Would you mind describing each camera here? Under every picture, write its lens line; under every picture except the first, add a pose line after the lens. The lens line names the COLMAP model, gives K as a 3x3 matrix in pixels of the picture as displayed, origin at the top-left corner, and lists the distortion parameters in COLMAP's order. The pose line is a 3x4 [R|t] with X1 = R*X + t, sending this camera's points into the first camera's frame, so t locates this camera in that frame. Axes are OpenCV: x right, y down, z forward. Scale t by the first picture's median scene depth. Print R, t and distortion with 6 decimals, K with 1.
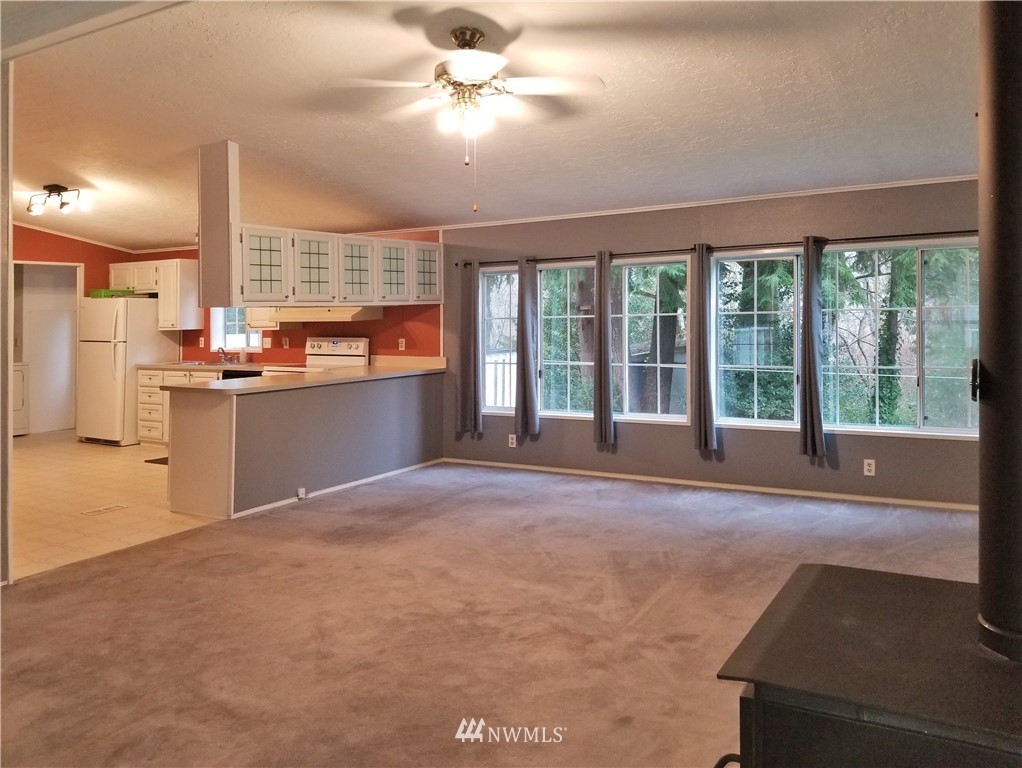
lens RADIAL K [[791.8, 0, 511.2], [0, 791.8, 310.2], [0, 0, 1]] dist [0.089266, -0.061480]
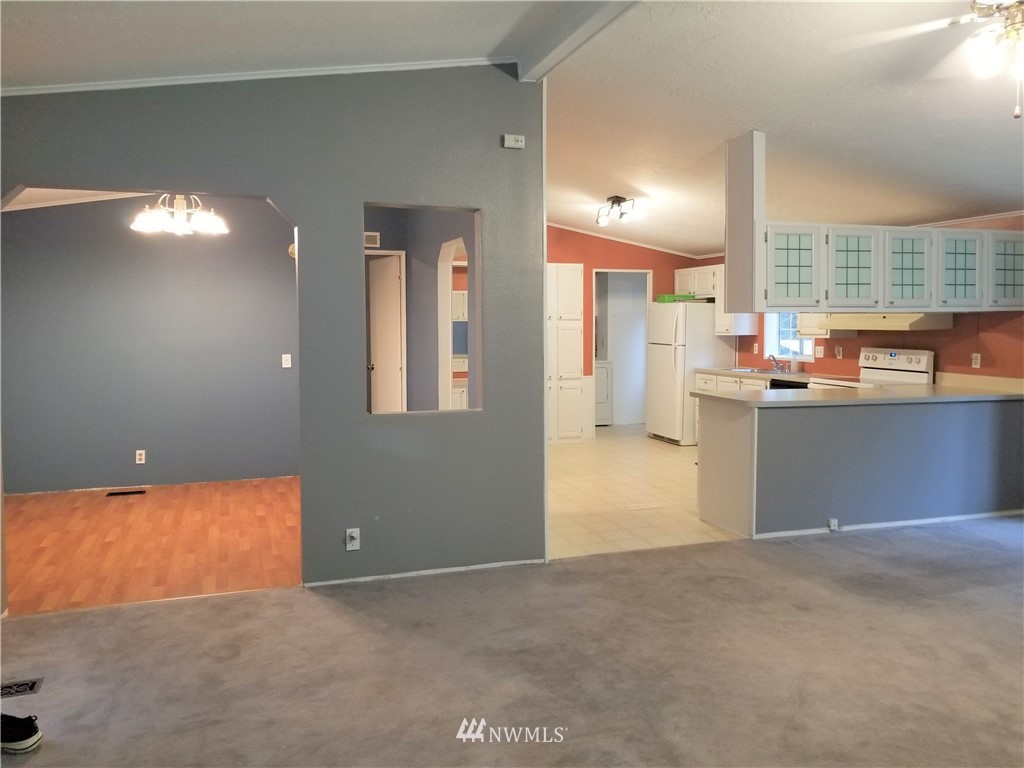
lens RADIAL K [[828.3, 0, 565.5], [0, 828.3, 344.7], [0, 0, 1]] dist [0.095679, -0.157156]
pose [[0.796011, 0.032319, -0.604419, 0.055429], [-0.010742, 0.999170, 0.039281, -0.002315], [0.605187, -0.024776, 0.795698, 0.094010]]
